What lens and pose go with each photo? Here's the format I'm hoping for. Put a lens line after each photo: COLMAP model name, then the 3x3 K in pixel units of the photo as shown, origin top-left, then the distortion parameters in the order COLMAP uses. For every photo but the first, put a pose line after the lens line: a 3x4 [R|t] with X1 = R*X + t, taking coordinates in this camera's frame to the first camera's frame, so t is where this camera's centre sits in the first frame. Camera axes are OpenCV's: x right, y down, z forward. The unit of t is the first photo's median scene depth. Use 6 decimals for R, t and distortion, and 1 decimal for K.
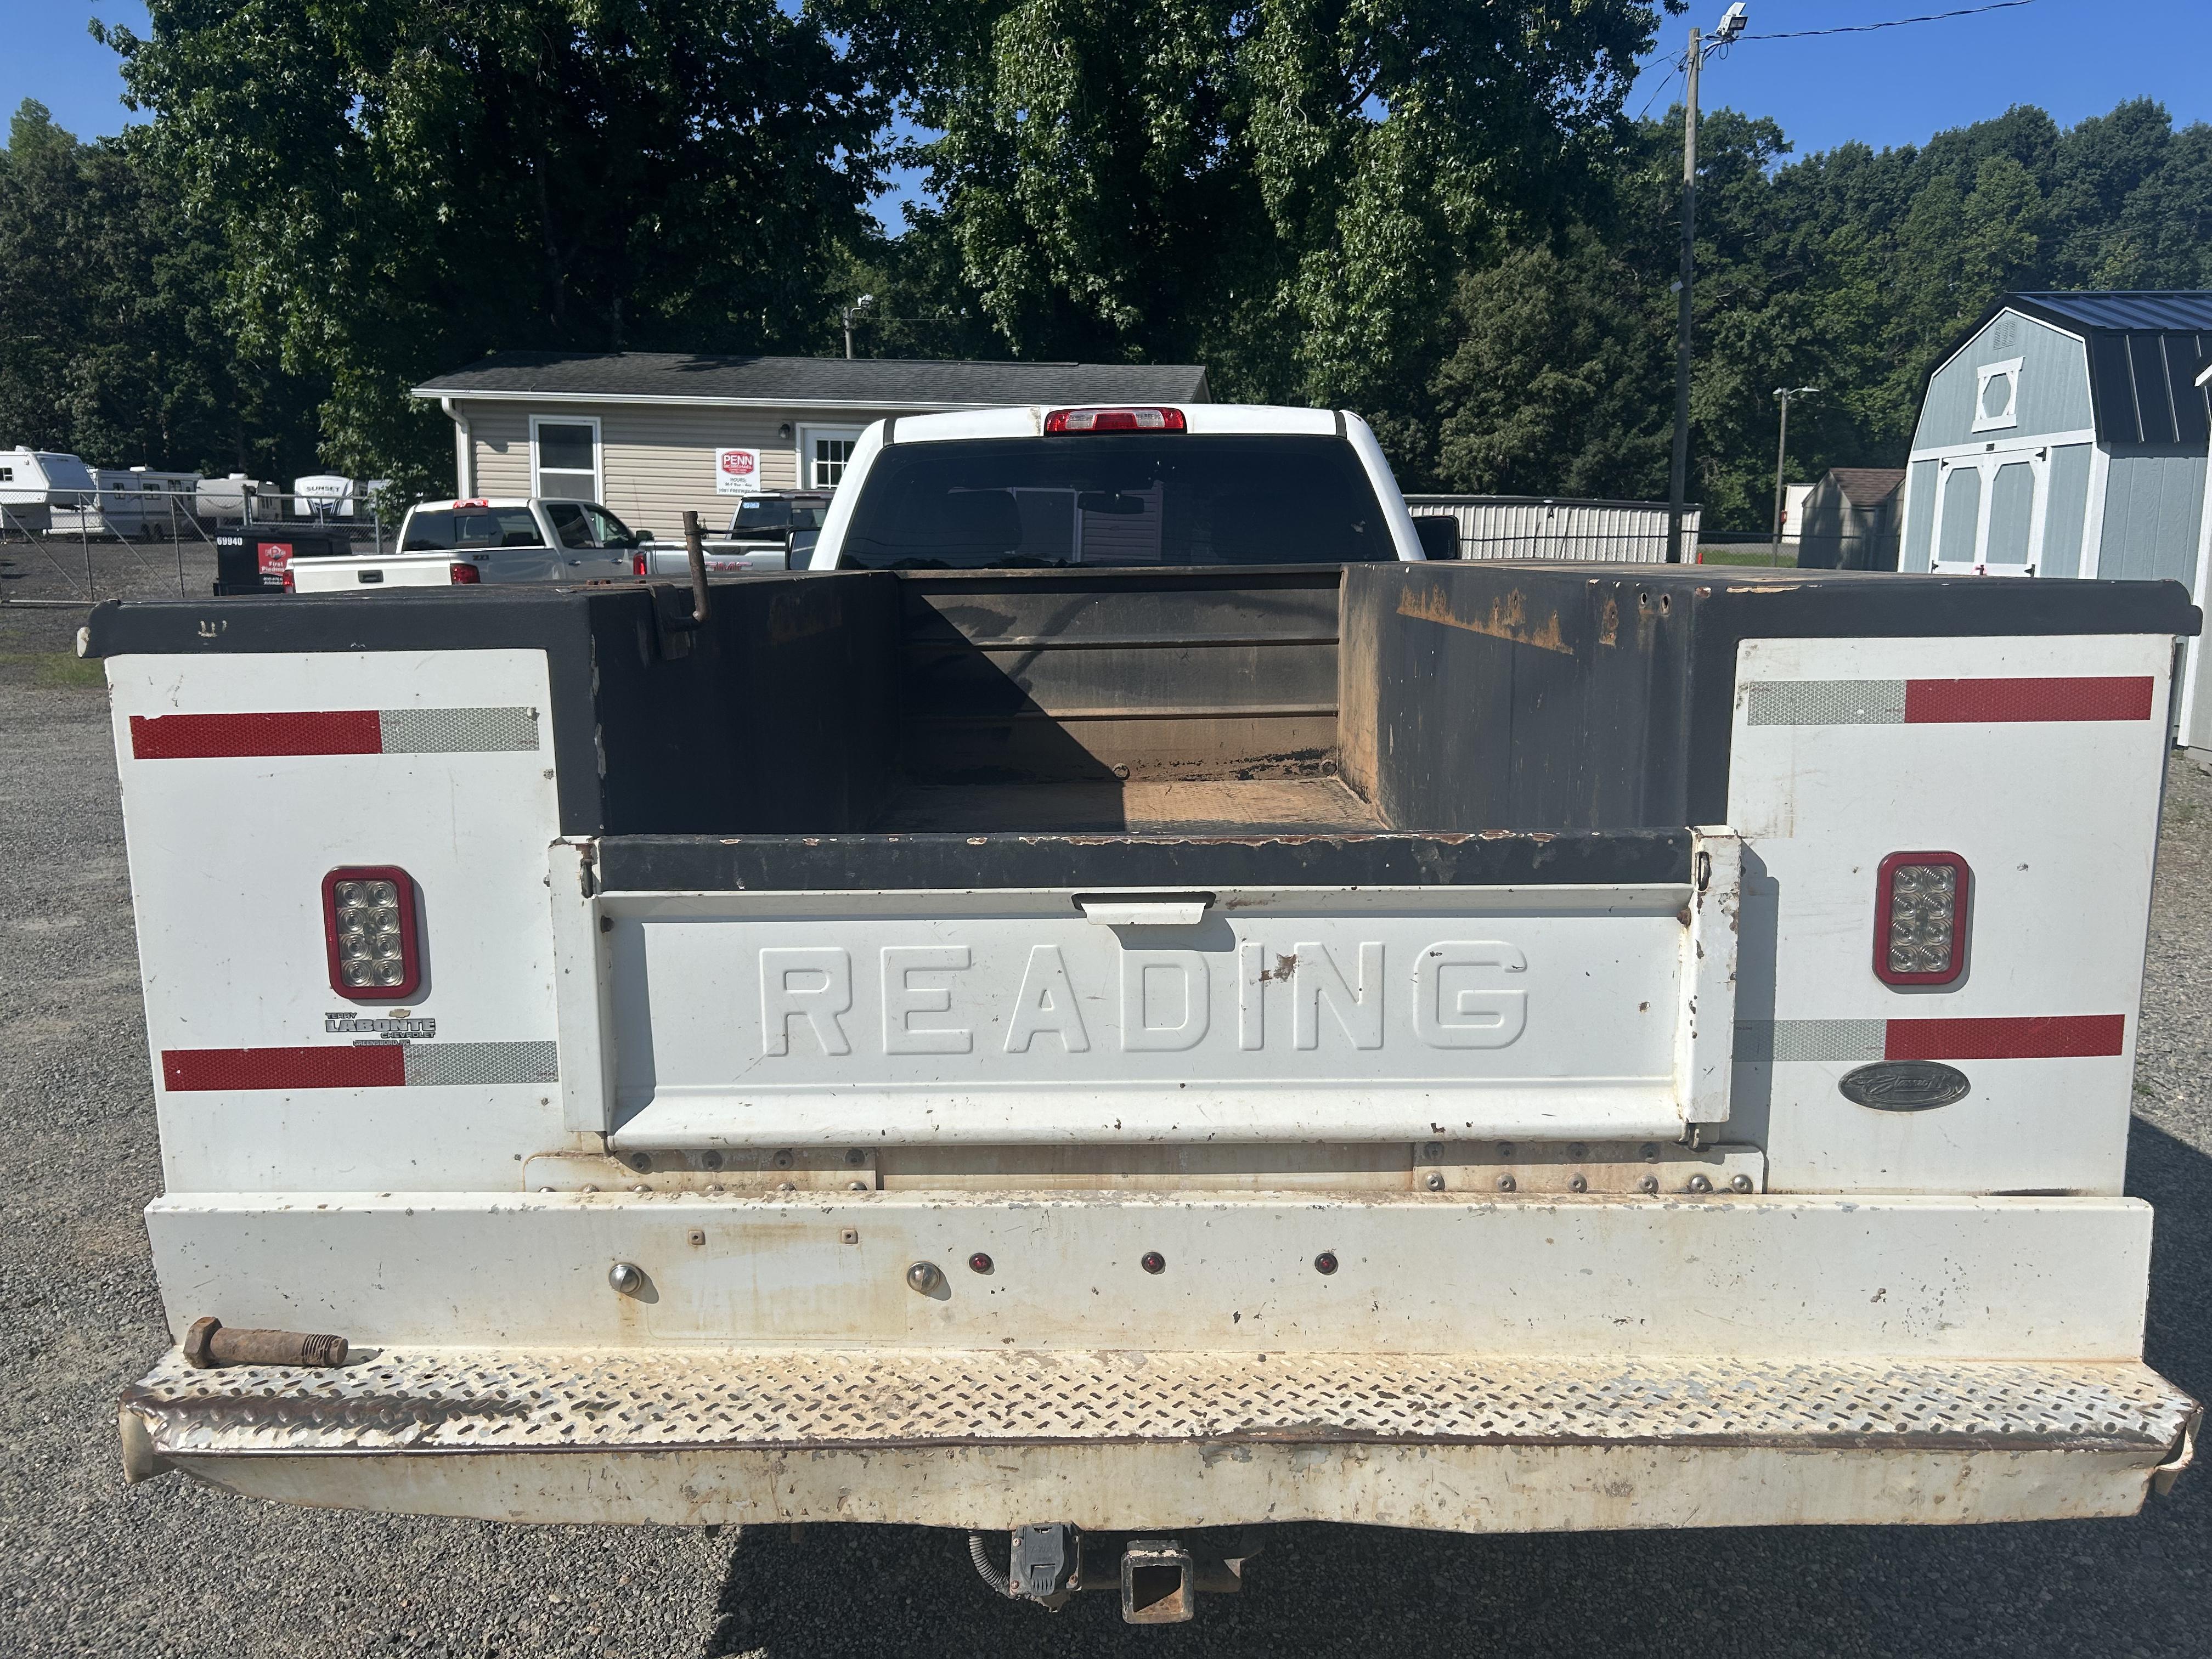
lens RADIAL K [[1642.9, 0, 1106.0], [0, 1642.9, 829.5], [0, 0, 1]] dist [0.059742, -0.057862]
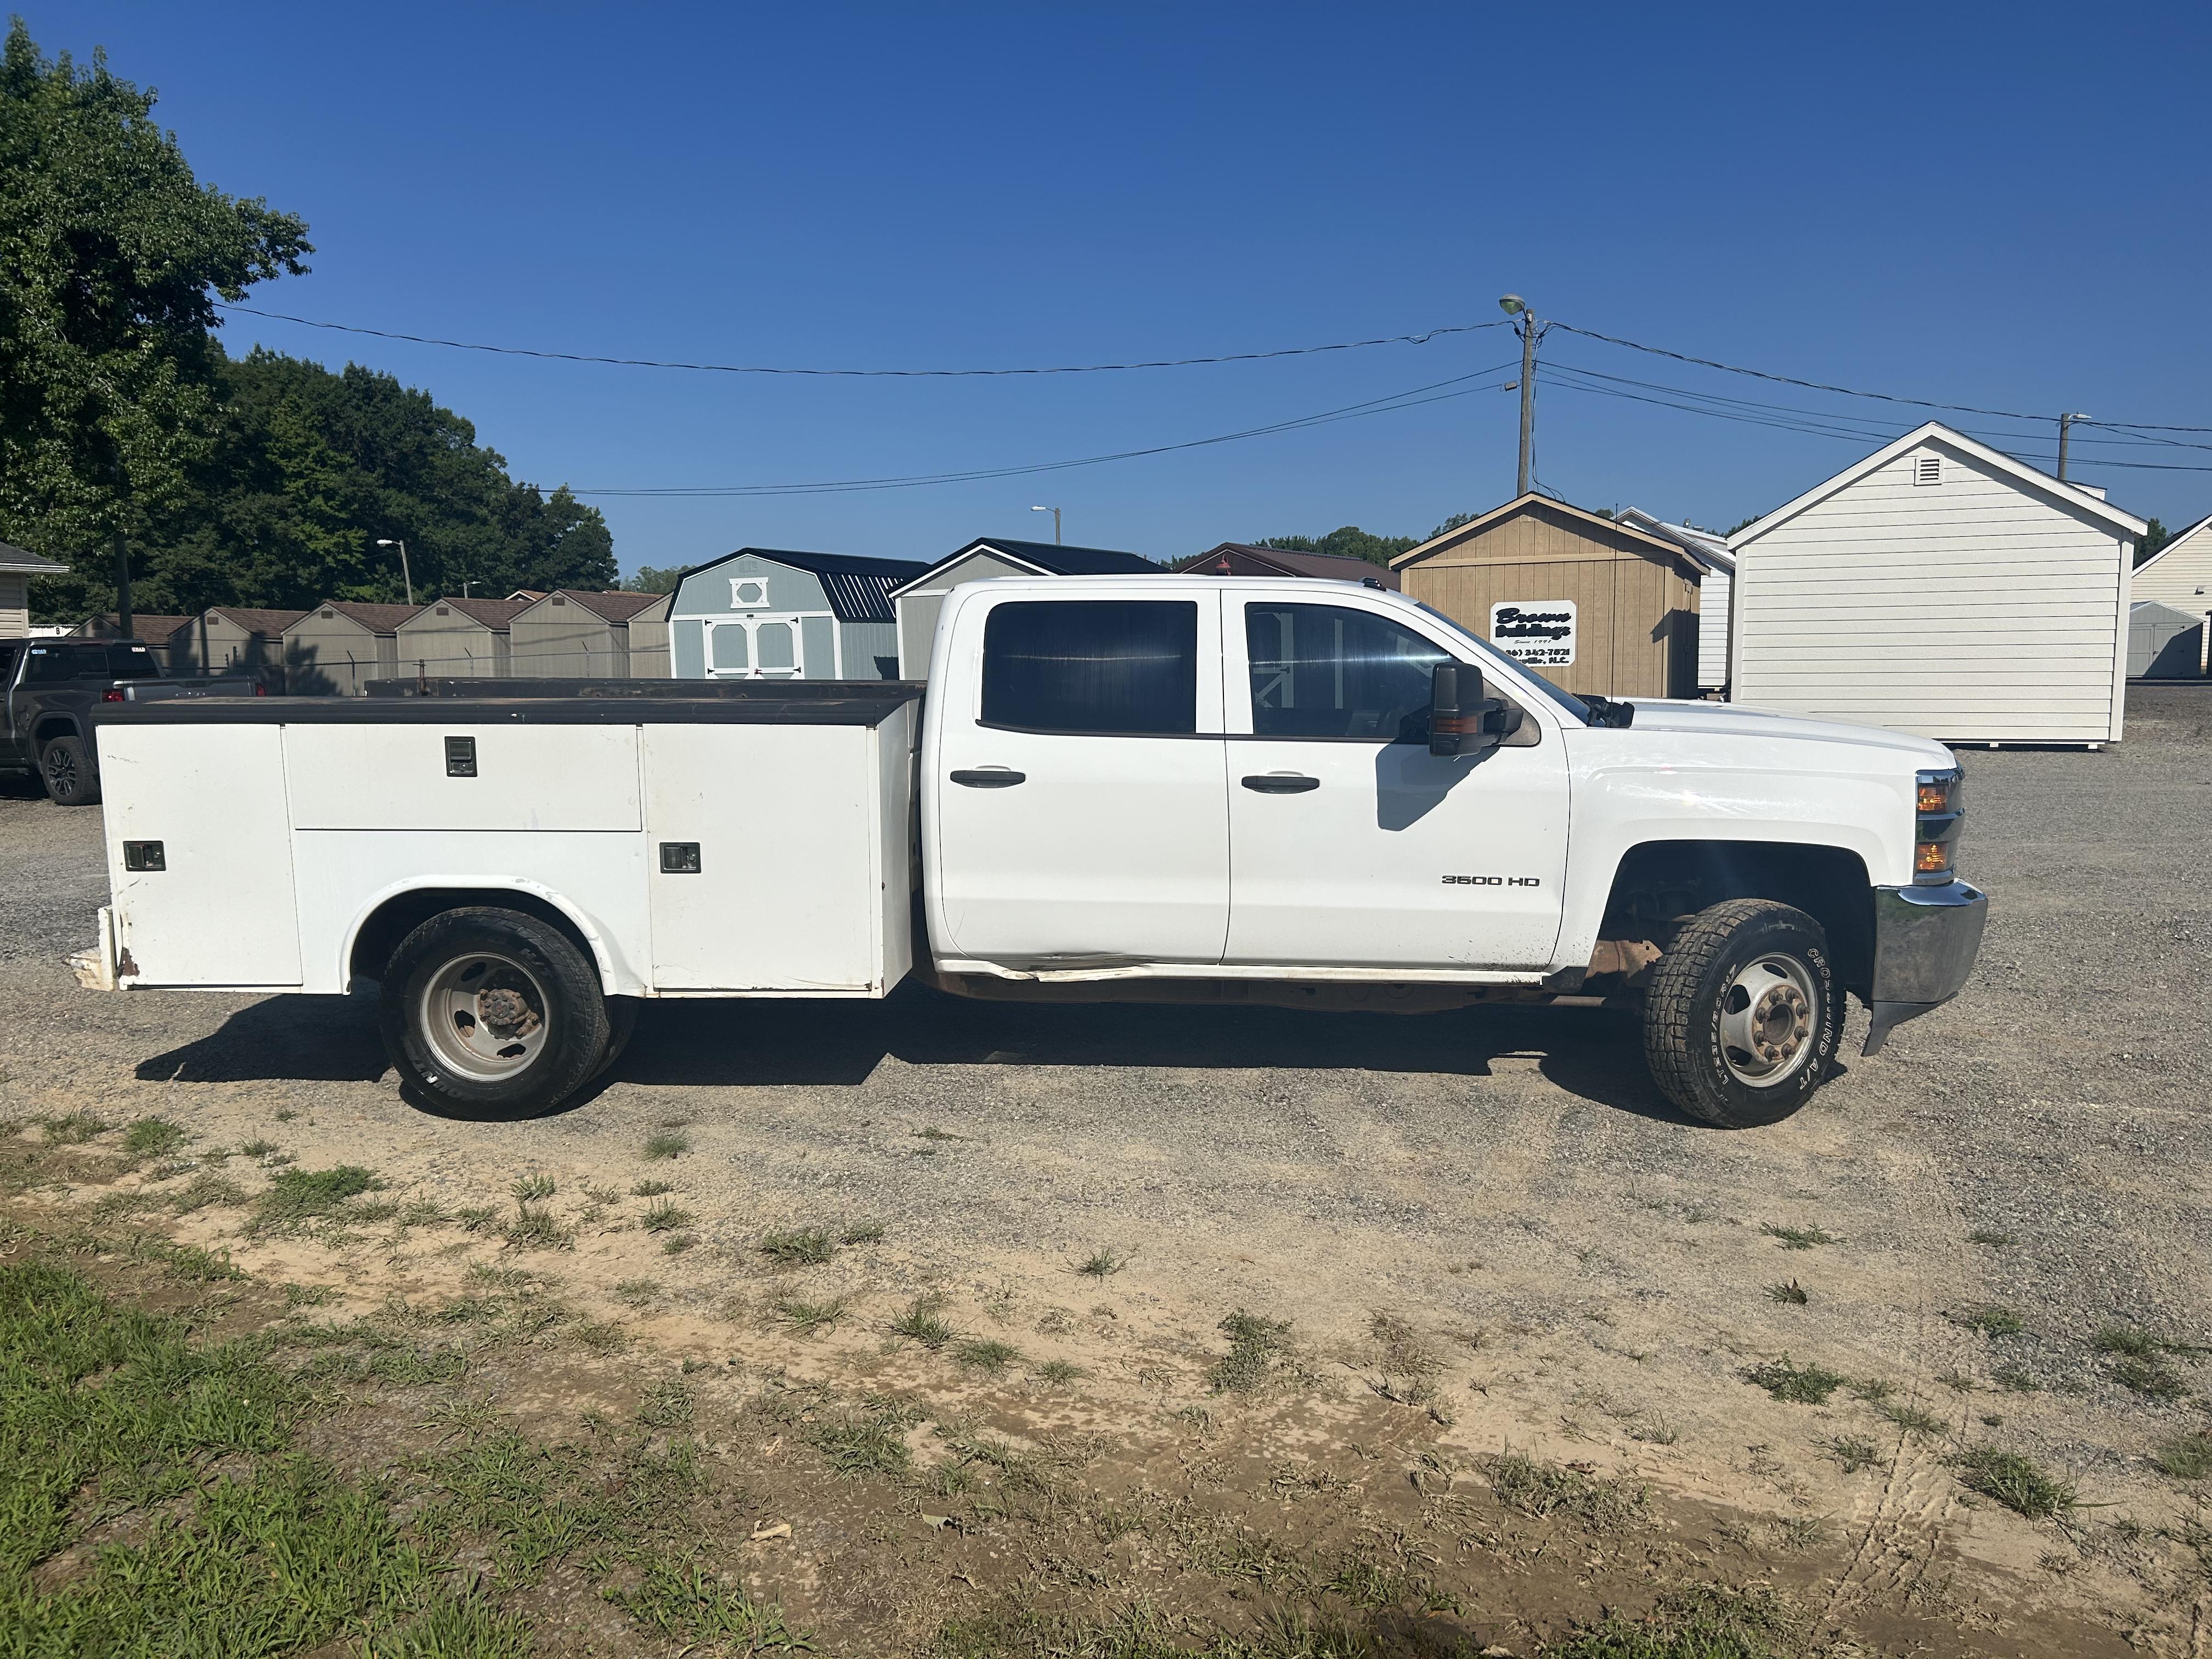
lens RADIAL K [[1642.9, 0, 1106.0], [0, 1642.9, 829.5], [0, 0, 1]] dist [0.059742, -0.057862]
pose [[0.315158, -0.119829, 0.941444, -0.798682], [0.195256, 0.978961, 0.059240, 0.004006], [-0.928736, 0.165153, 0.331925, -0.059928]]
